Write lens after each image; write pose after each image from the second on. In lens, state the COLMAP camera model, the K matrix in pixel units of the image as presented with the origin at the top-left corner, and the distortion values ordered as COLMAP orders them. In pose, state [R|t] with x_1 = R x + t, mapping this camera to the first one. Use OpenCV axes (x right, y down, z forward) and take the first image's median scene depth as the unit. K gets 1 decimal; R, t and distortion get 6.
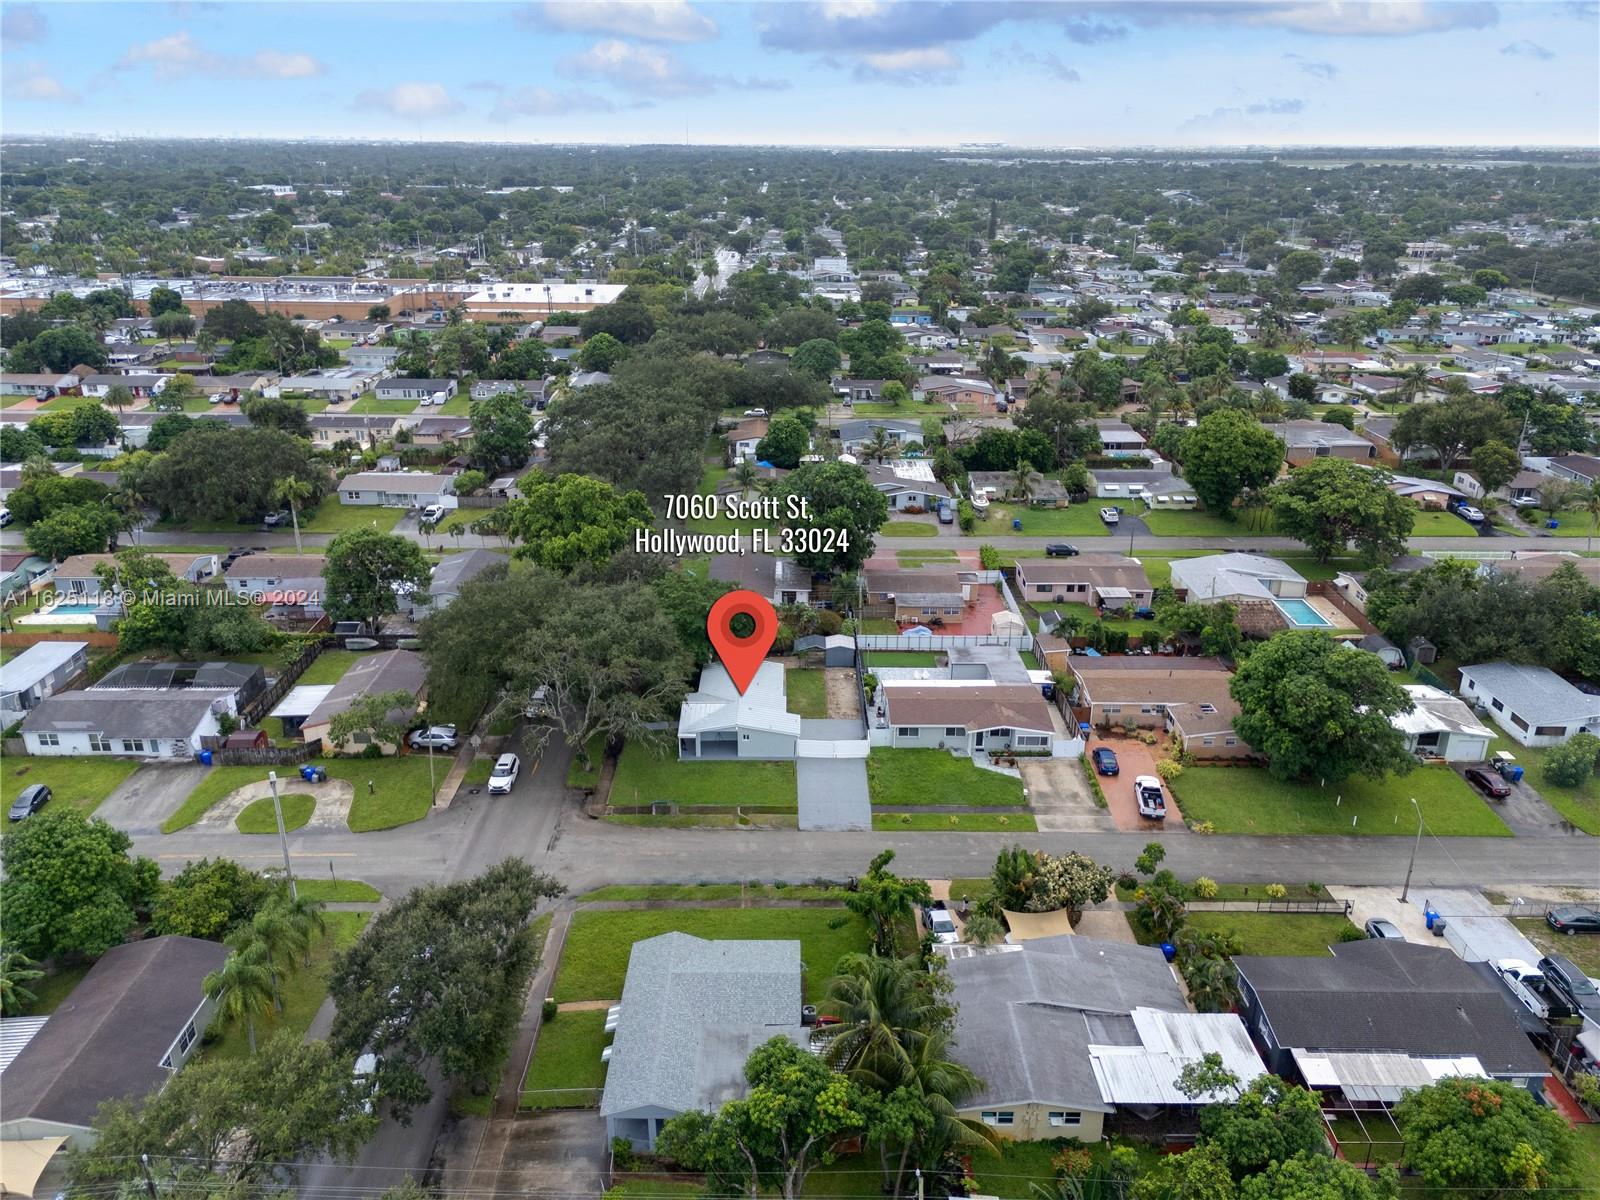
lens RADIAL K [[1175.8, 0, 800.0], [0, 1175.8, 600.0], [0, 0, 1]] dist [0.058725, -0.051332]
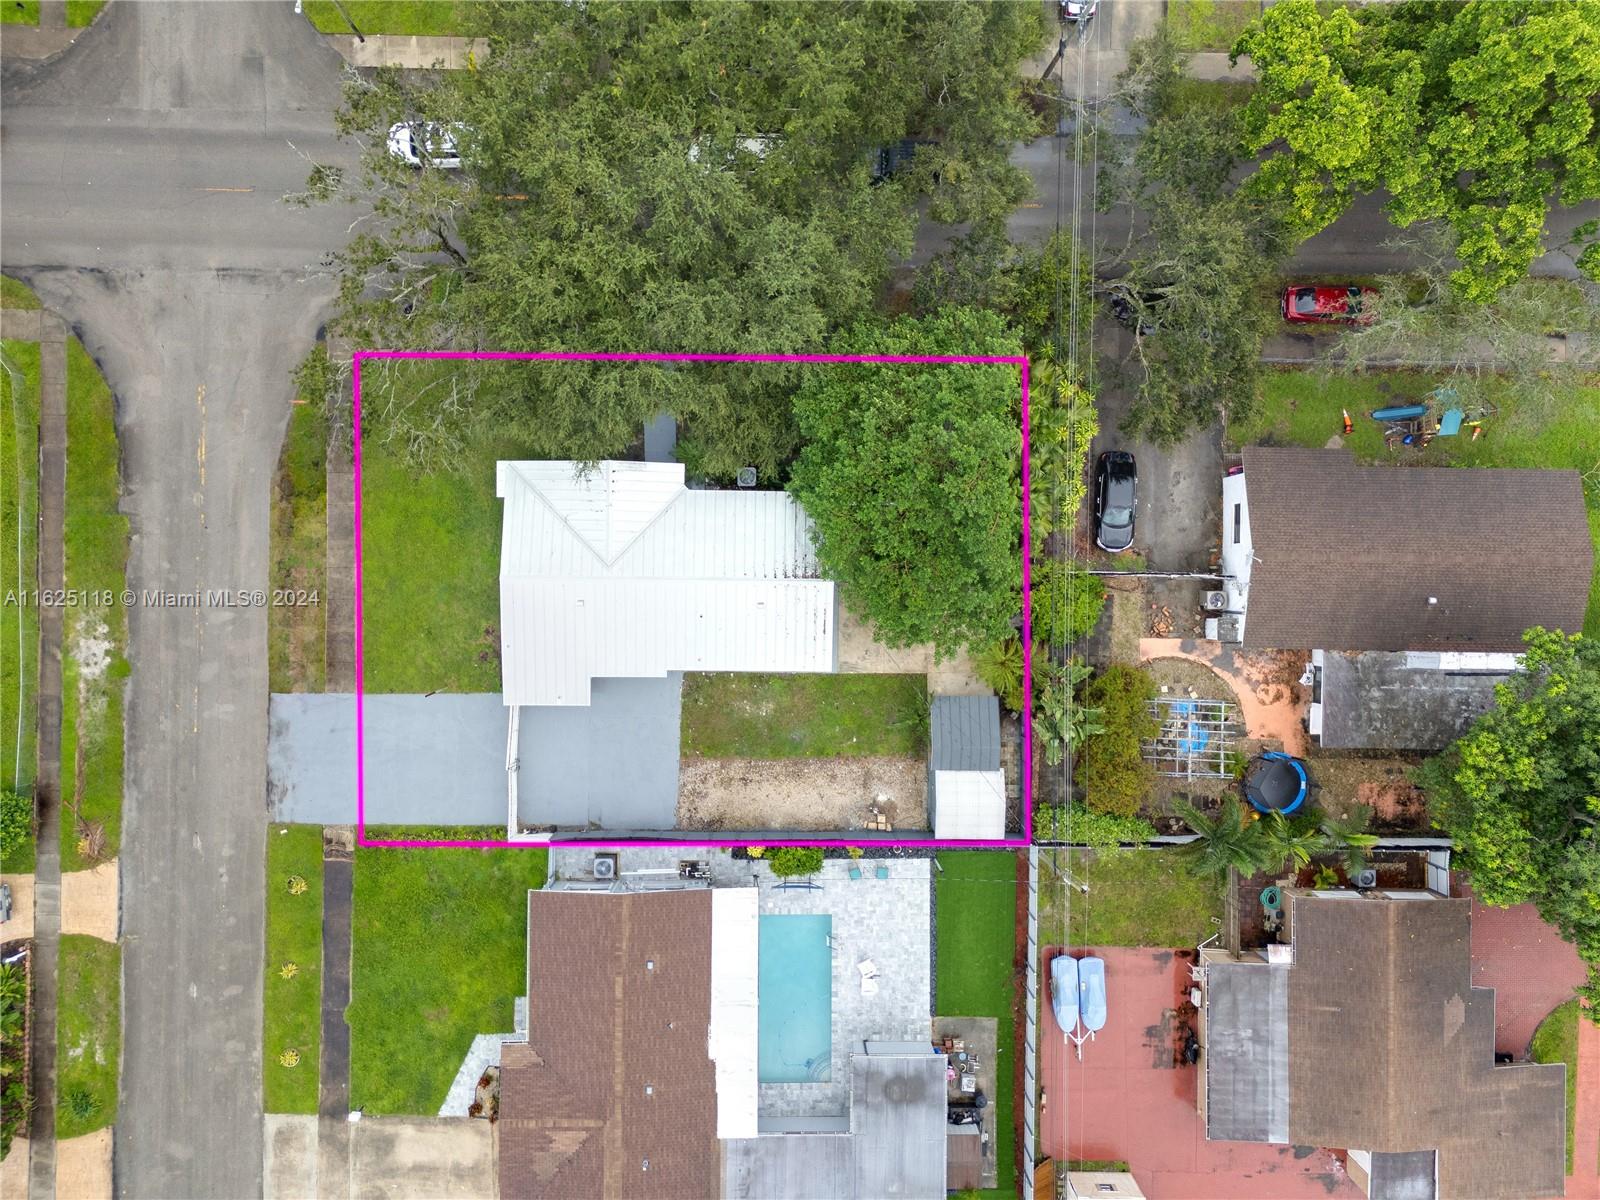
lens RADIAL K [[1175.8, 0, 800.0], [0, 1175.8, 600.0], [0, 0, 1]] dist [0.058725, -0.051332]
pose [[-0.020324, 0.999784, -0.004318, -0.044815], [-0.380441, -0.003740, 0.924798, -0.396417], [0.924582, 0.020439, 0.380435, 0.920408]]
